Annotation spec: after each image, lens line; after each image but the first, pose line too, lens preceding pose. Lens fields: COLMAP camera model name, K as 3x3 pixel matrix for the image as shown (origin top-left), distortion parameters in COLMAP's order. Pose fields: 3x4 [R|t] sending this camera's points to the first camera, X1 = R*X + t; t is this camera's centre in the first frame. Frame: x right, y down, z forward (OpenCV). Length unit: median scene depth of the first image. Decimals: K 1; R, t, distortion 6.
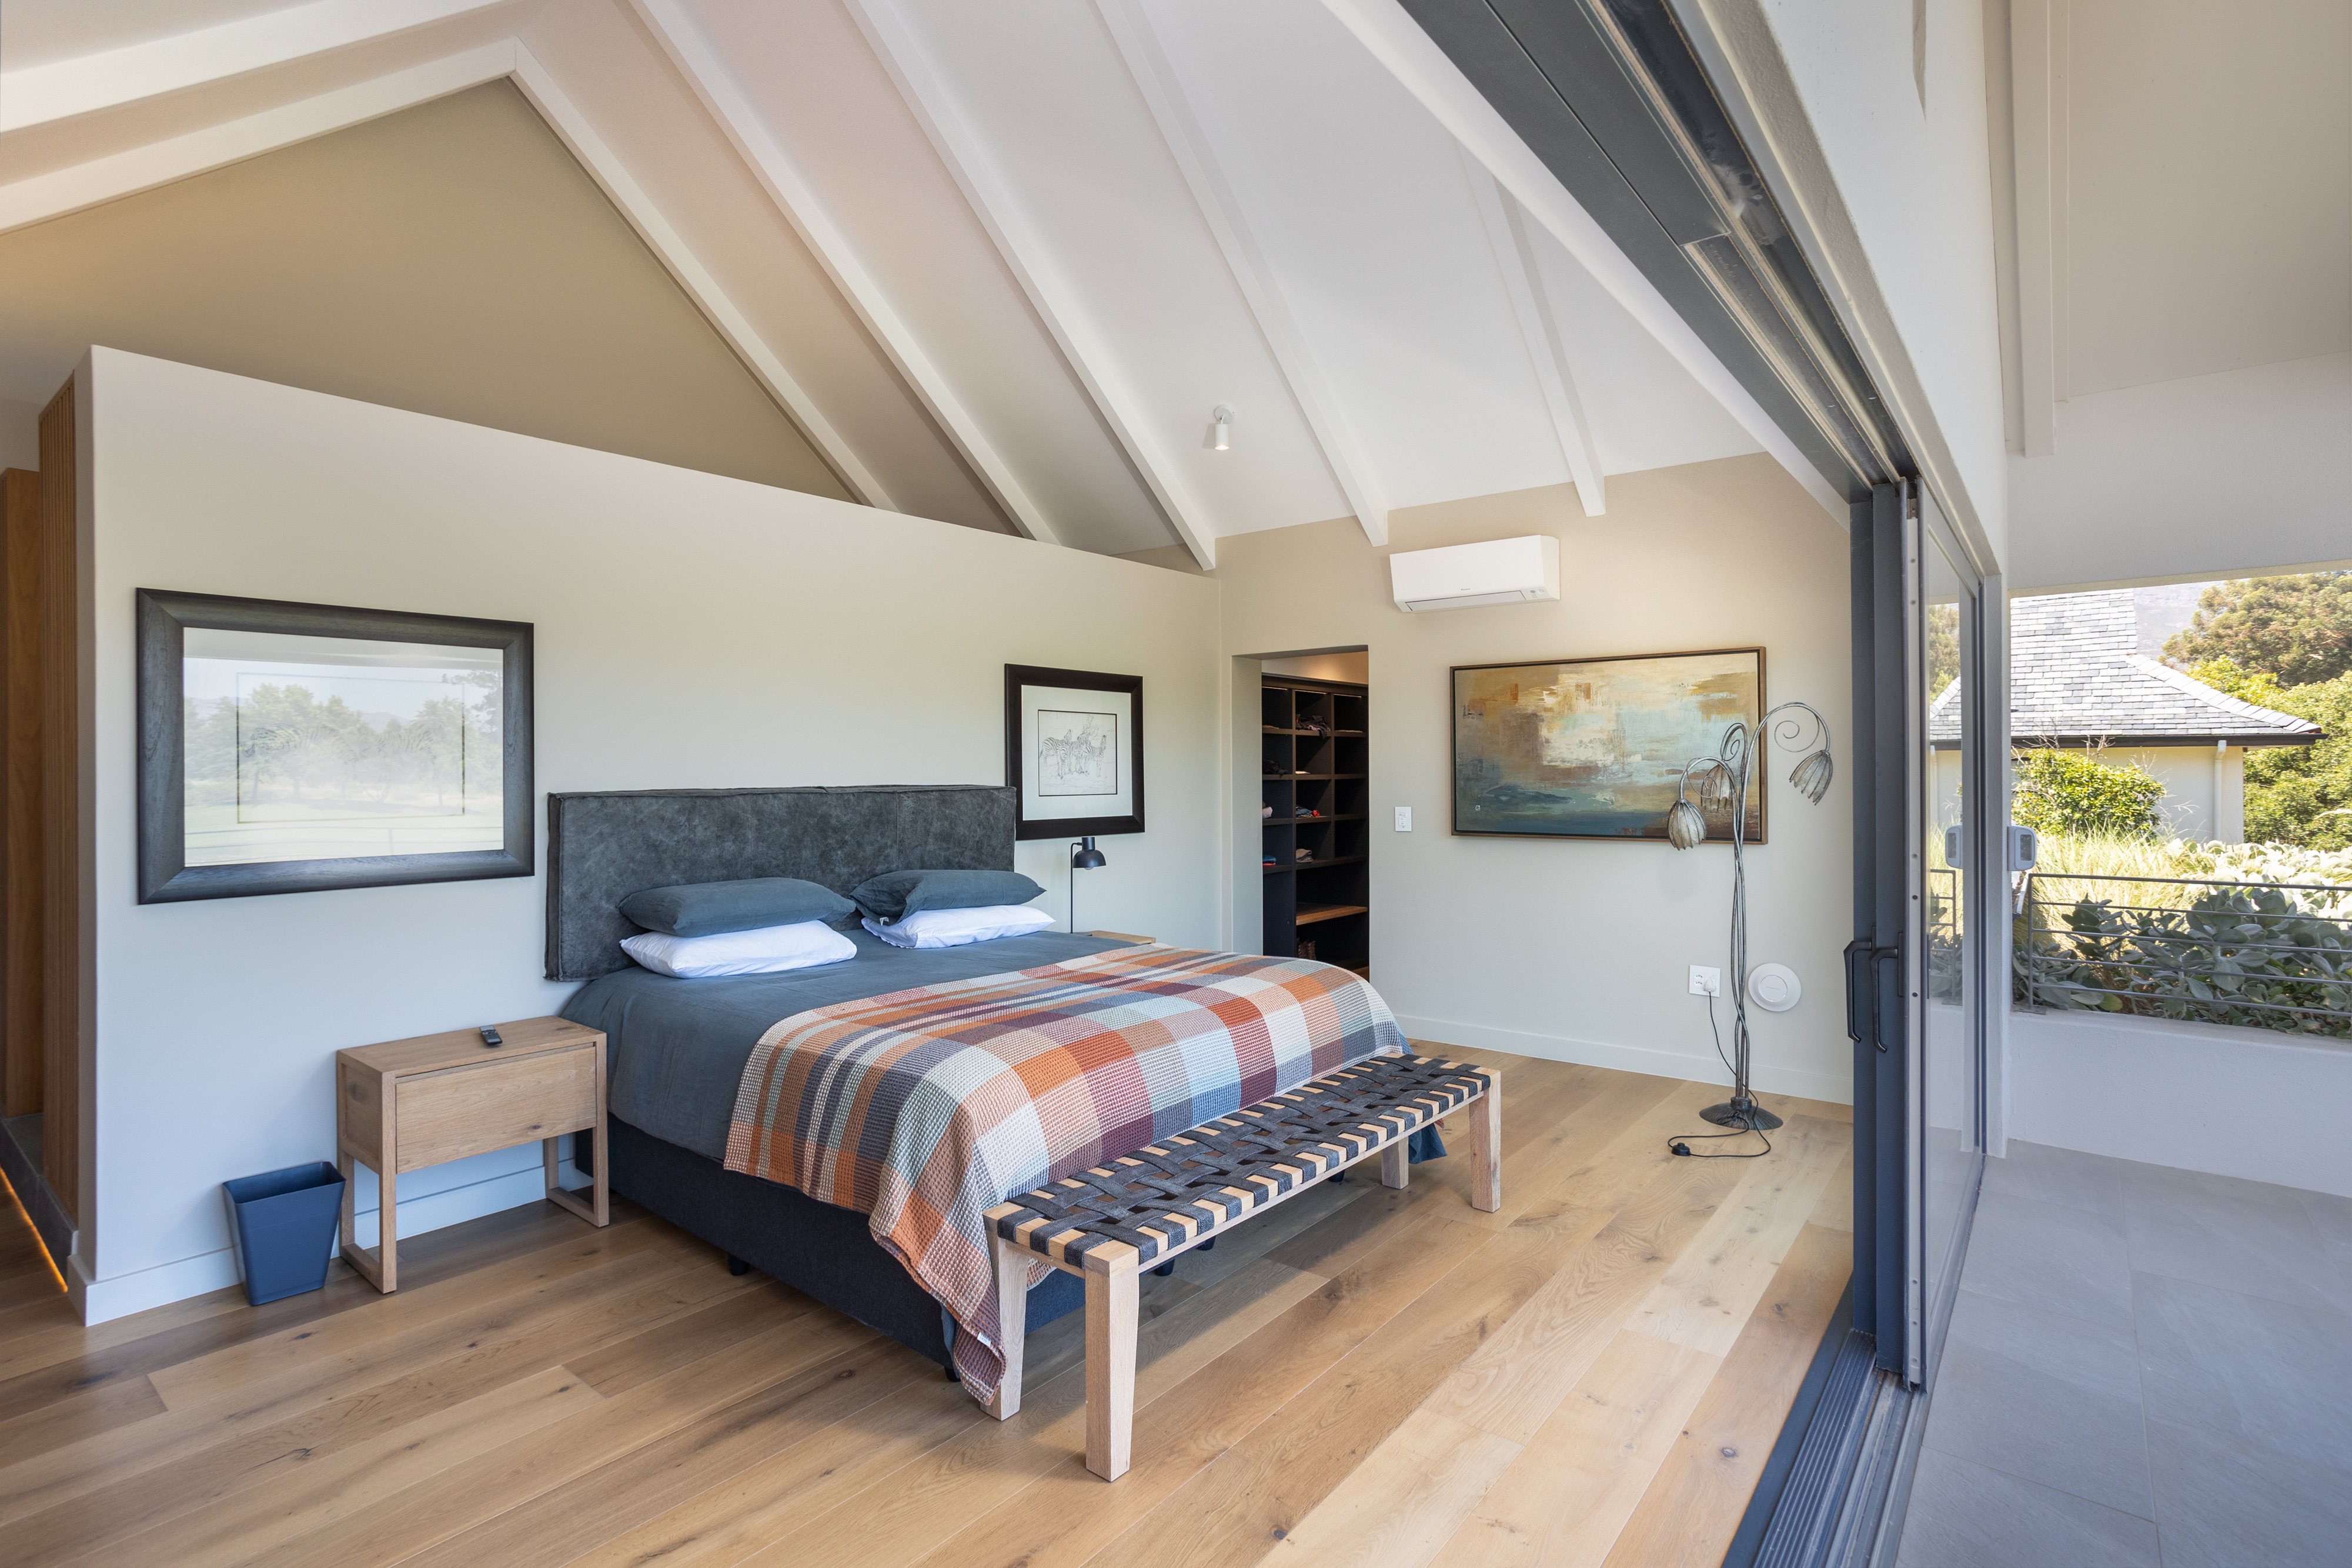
lens RADIAL K [[1160.0, 0, 1198.8], [0, 1160.0, 750.0], [0, 0, 1]] dist [-0.025823, 0.020191]
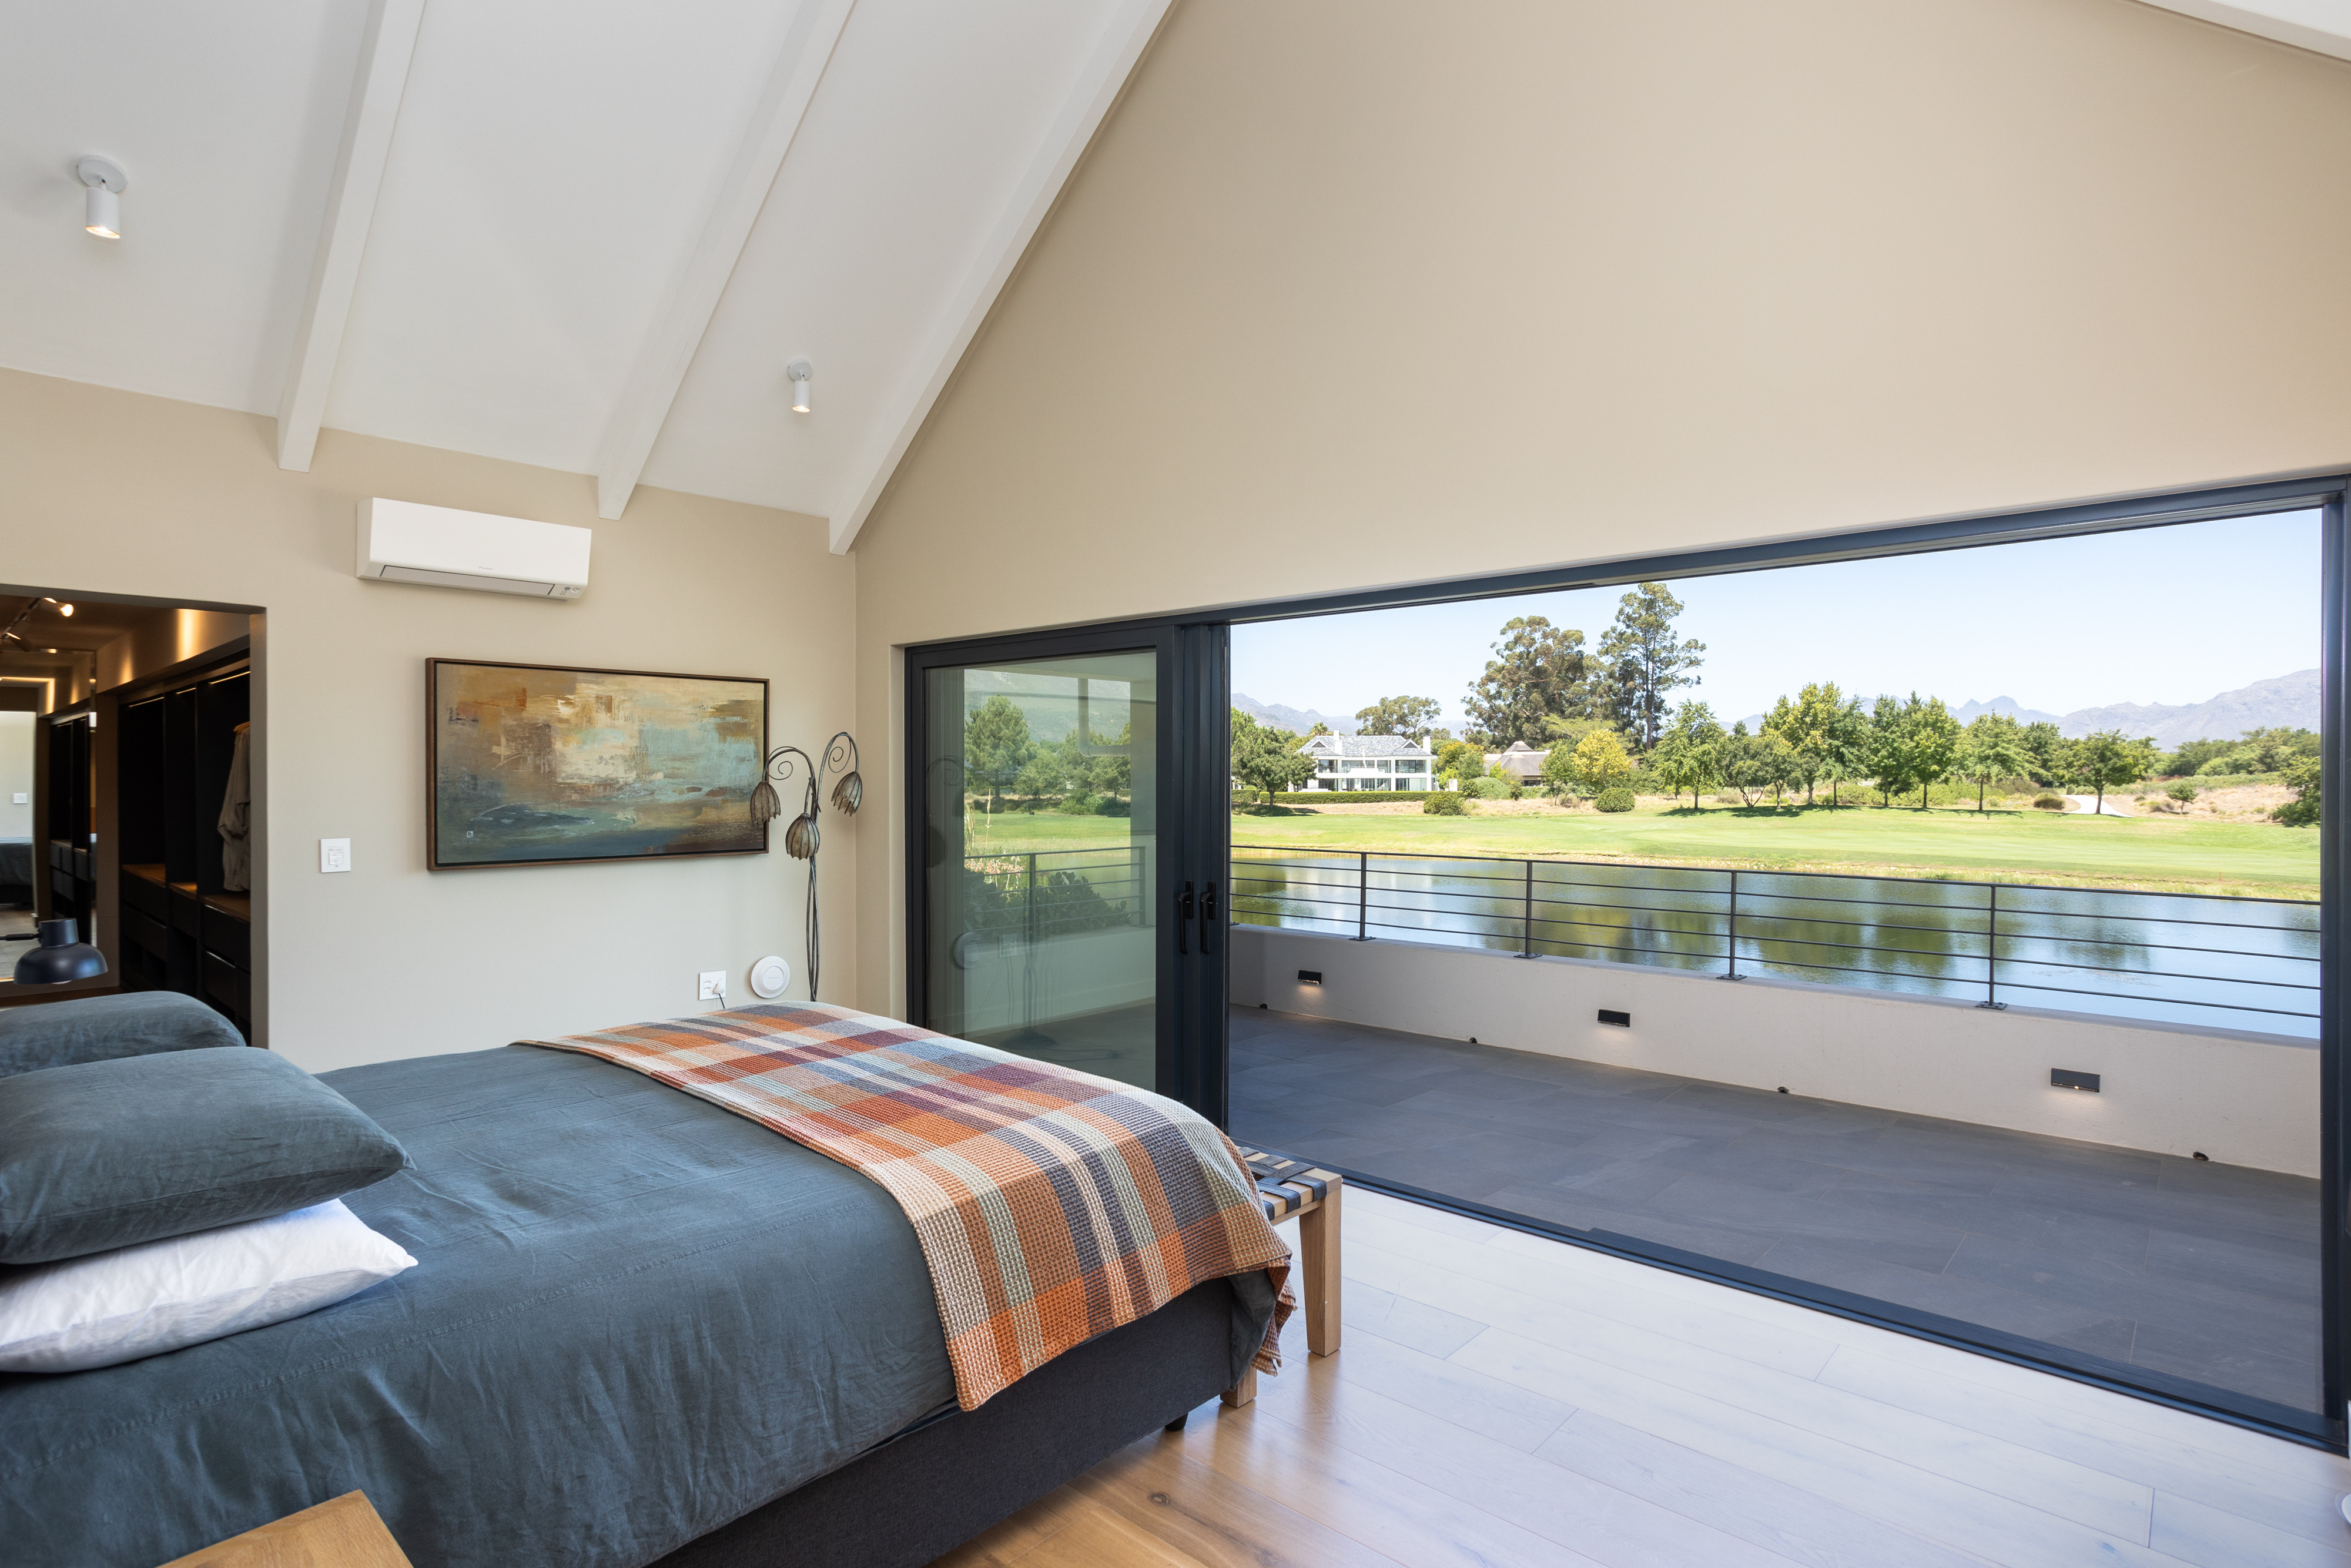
lens RADIAL K [[1159.5, 0, 1202.9], [0, 1159.5, 785.9], [0, 0, 1]] dist [-0.025823, 0.020191]
pose [[0.057447, -0.000812, 0.998348, -0.570310], [-0.016980, 0.999854, 0.001790, 0.005780], [-0.998204, -0.017055, 0.057424, 0.457194]]
